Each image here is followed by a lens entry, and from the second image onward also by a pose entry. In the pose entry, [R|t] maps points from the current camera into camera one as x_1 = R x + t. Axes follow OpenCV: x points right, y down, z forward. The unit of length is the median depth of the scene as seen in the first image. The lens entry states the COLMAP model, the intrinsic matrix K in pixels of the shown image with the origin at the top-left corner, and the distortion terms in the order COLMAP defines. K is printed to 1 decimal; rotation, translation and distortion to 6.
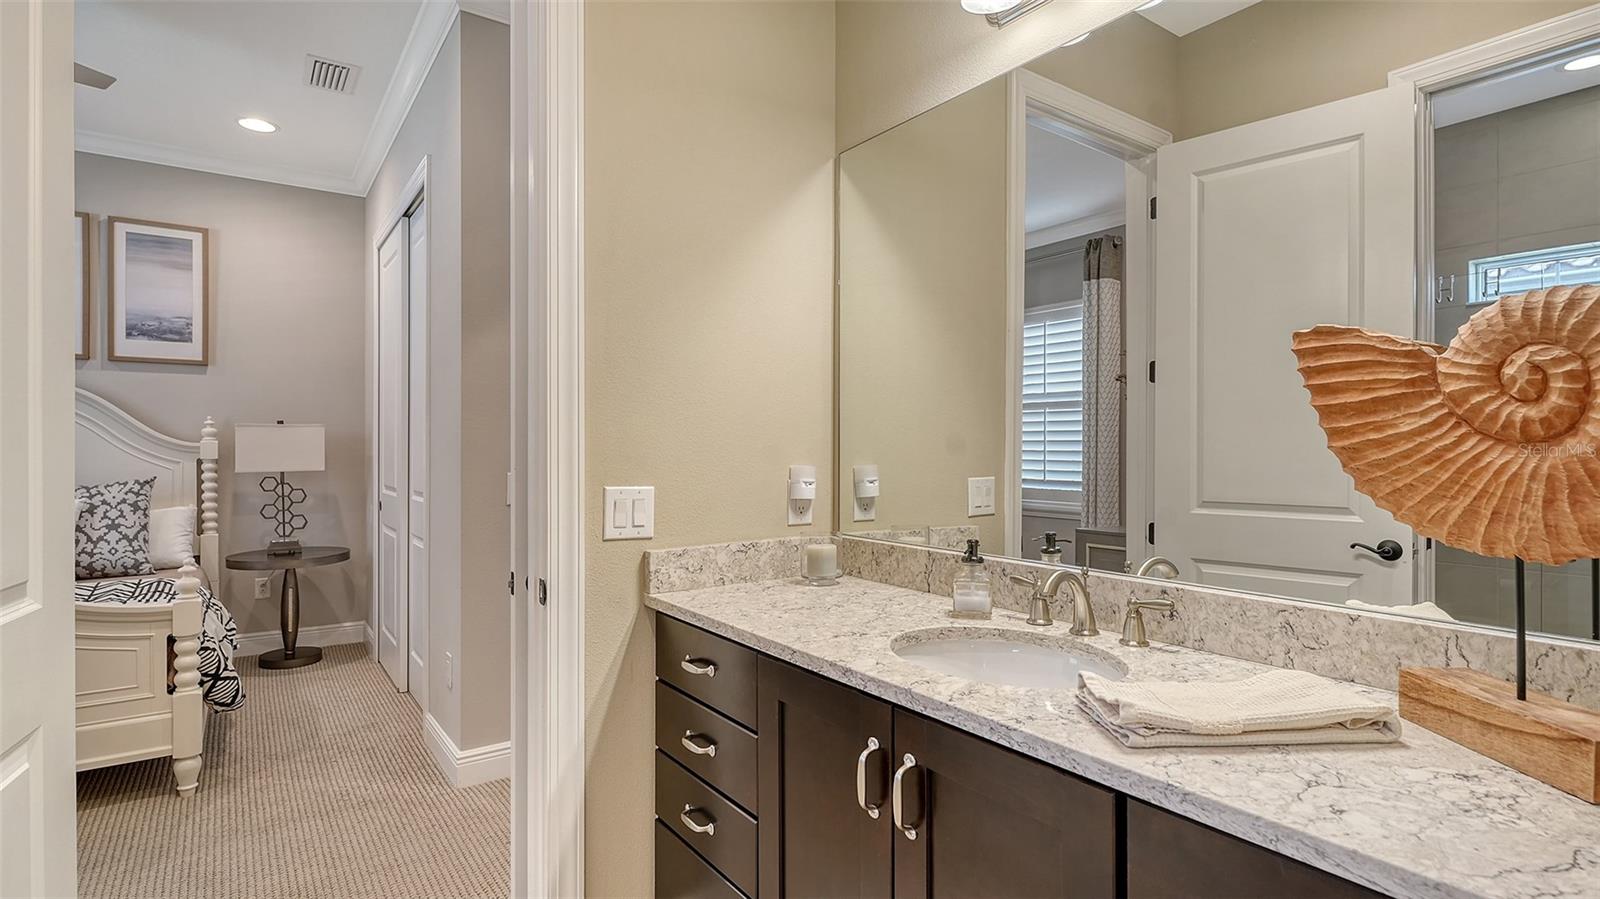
lens RADIAL K [[774.0, 0, 799.9], [0, 774.0, 446.2], [0, 0, 1]] dist [-0.003098, 0.001209]
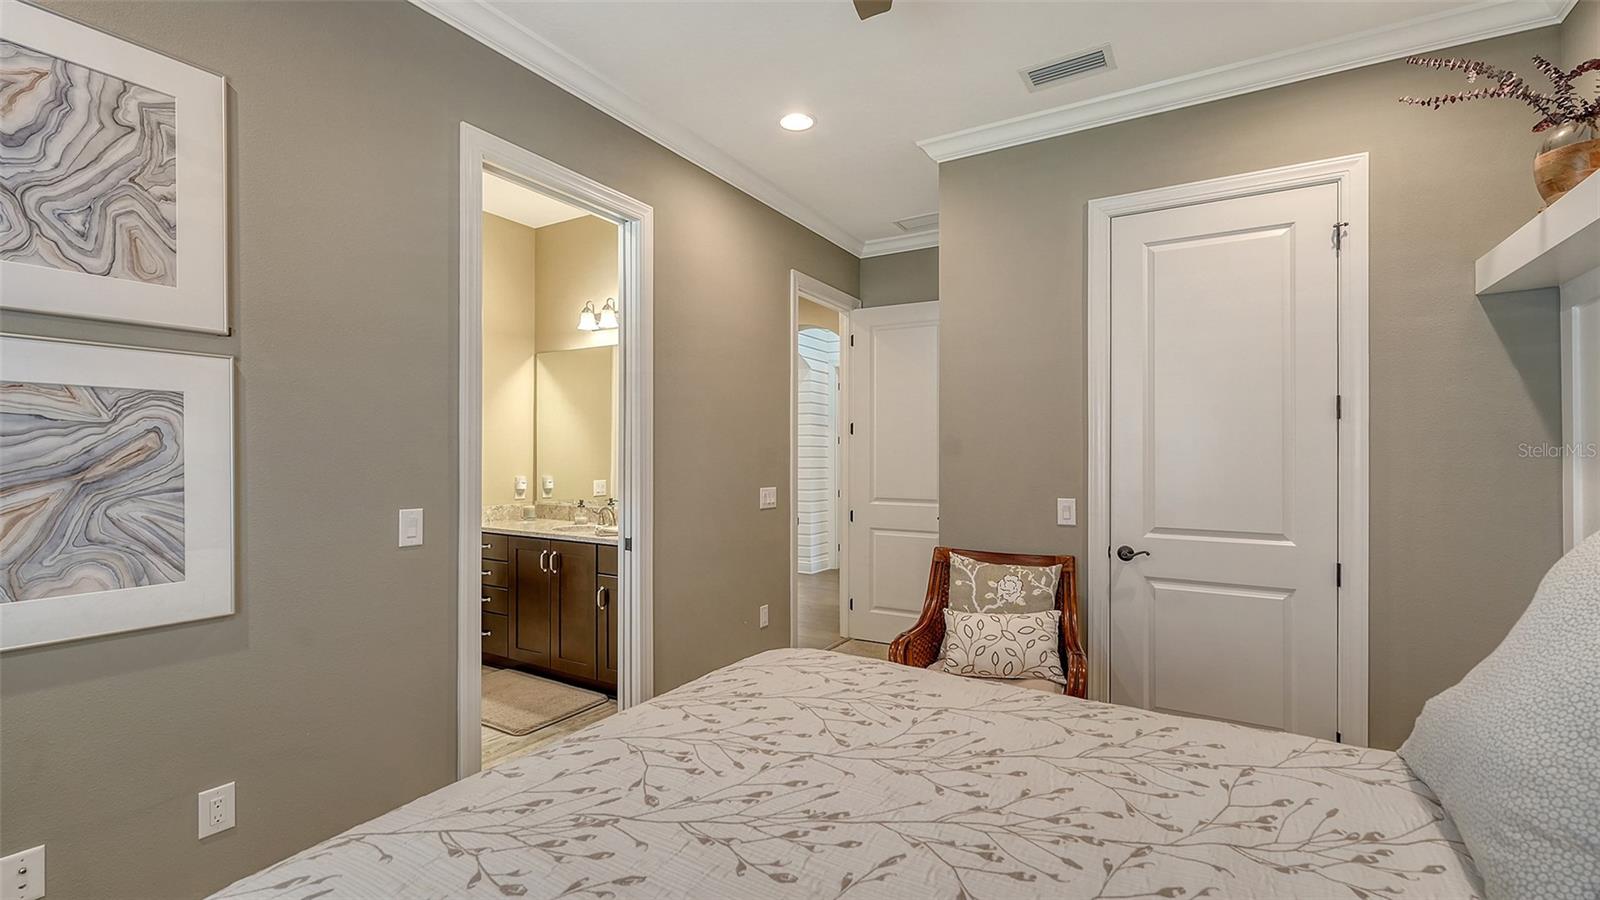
lens RADIAL K [[708.0, 0, 802.1], [0, 708.0, 457.1], [0, 0, 1]] dist [-0.021571, -0.000827]
pose [[0.919586, 0.001036, 0.392886, -0.059167], [-0.002231, 0.999994, 0.002586, -0.046470], [-0.392882, -0.003254, 0.919583, -1.529189]]
